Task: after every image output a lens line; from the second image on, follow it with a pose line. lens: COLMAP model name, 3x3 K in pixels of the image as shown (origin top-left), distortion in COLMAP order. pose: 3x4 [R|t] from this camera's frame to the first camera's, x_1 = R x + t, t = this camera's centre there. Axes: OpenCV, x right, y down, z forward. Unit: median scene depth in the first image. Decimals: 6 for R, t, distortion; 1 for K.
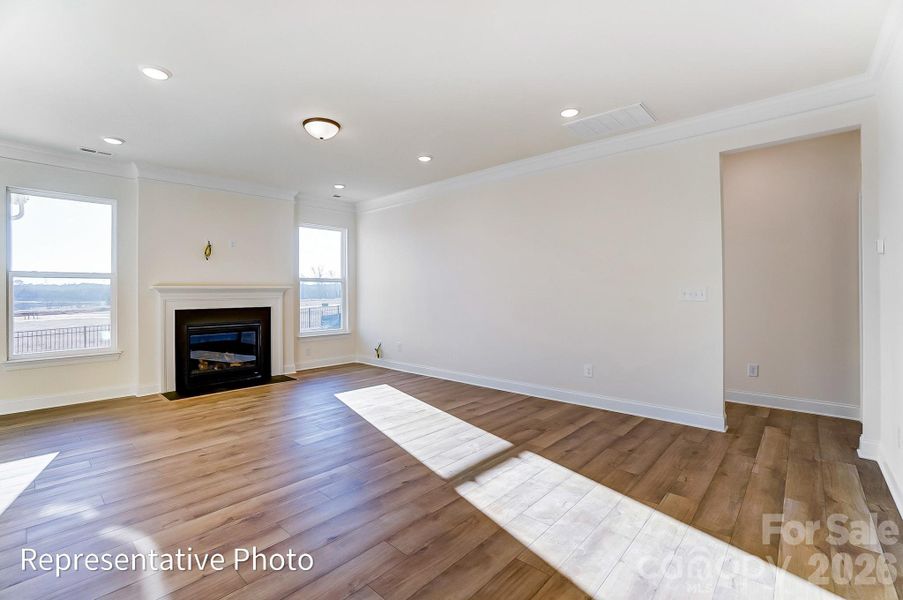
lens RADIAL K [[396.5, 0, 450.4], [0, 396.5, 307.2], [0, 0, 1]] dist [0.010212, 0.000149]
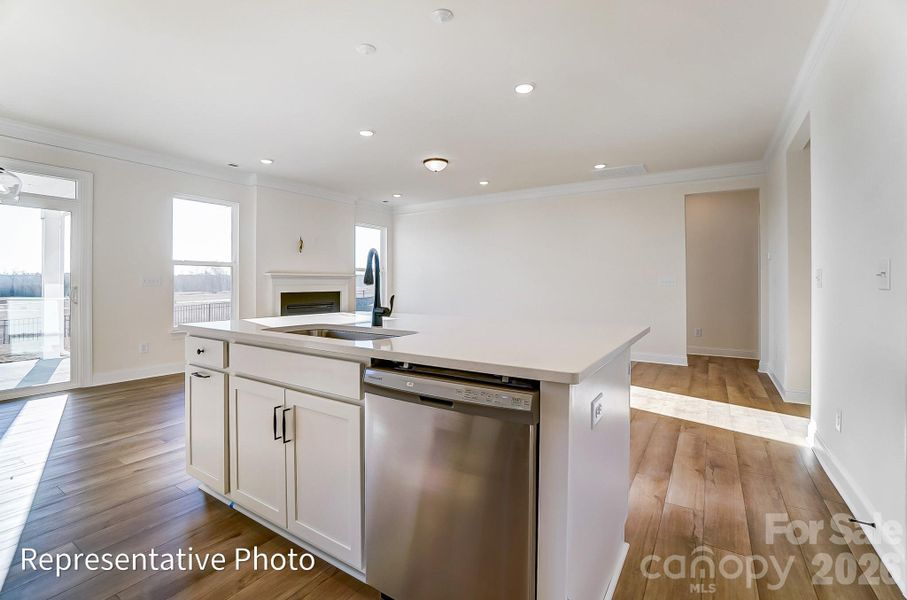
lens RADIAL K [[401.8, 0, 453.5], [0, 401.8, 300.0], [0, 0, 1]] dist [-0.000605, -0.000025]
pose [[0.987951, 0.000446, 0.154766, -0.405536], [-0.000440, 1.000000, -0.000070, 0.034395], [-0.154766, 0.000001, 0.987951, -0.375547]]
